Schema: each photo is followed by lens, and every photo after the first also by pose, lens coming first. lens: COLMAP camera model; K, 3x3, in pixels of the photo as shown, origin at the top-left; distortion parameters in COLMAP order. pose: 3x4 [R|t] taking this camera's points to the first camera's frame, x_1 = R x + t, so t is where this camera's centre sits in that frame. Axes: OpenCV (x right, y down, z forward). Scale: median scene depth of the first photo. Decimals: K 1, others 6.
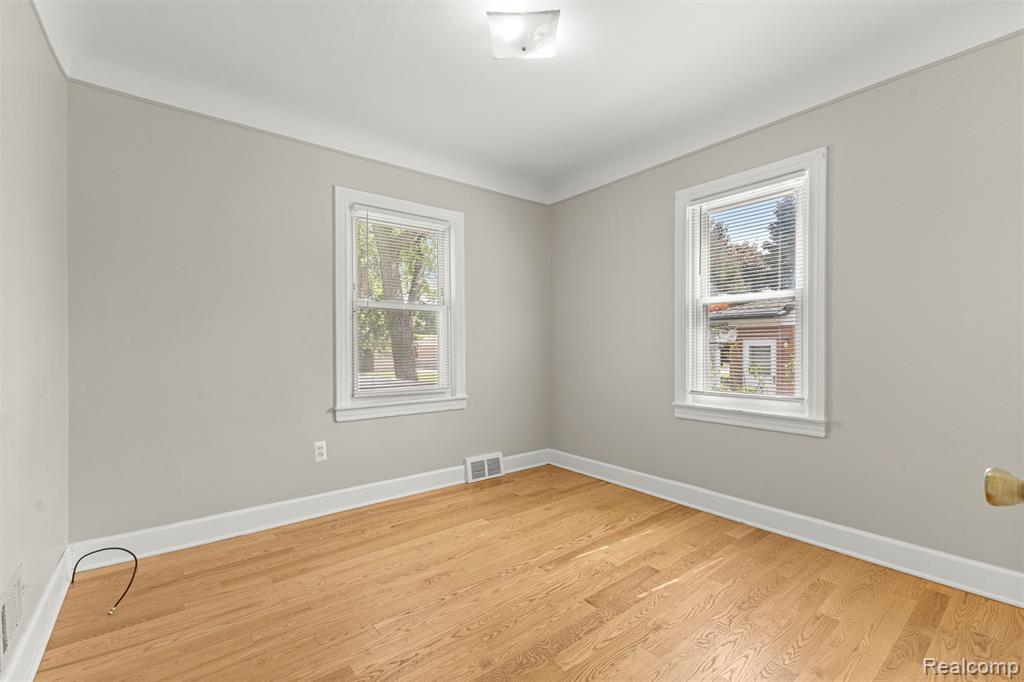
lens RADIAL K [[442.7, 0, 511.2], [0, 442.7, 342.8], [0, 0, 1]] dist [0.003411, 0.000351]
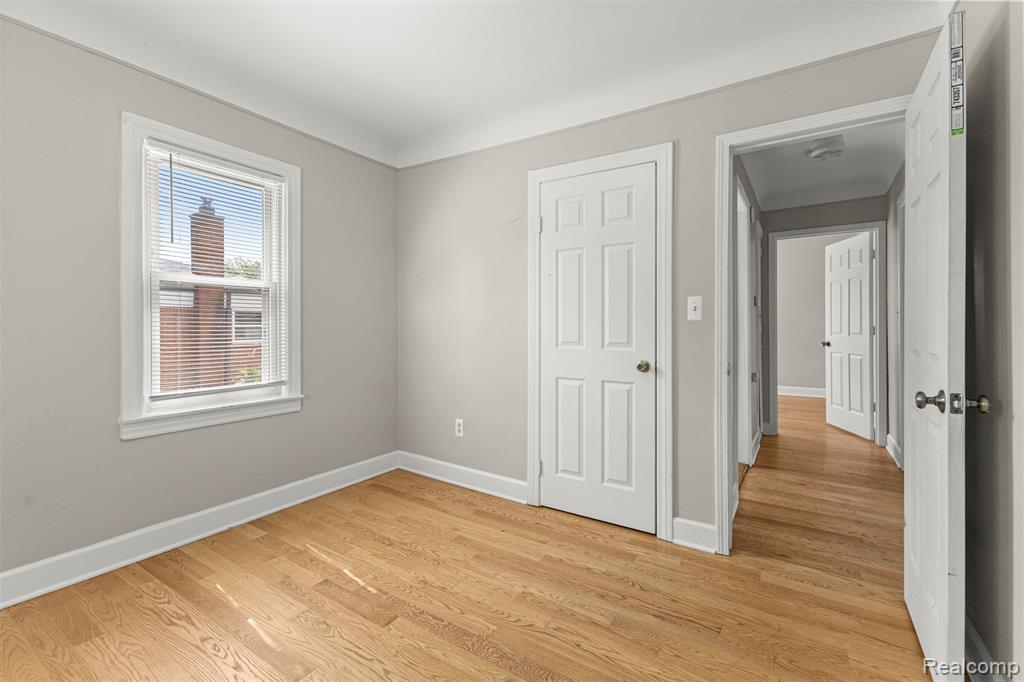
lens RADIAL K [[438.0, 0, 511.0], [0, 438.0, 332.1], [0, 0, 1]] dist [0.003275, 0.000262]
pose [[-0.328295, -0.008207, 0.944540, -0.606825], [-0.008398, 0.999948, 0.005770, -0.012338], [-0.944538, -0.006038, -0.328347, 0.863319]]
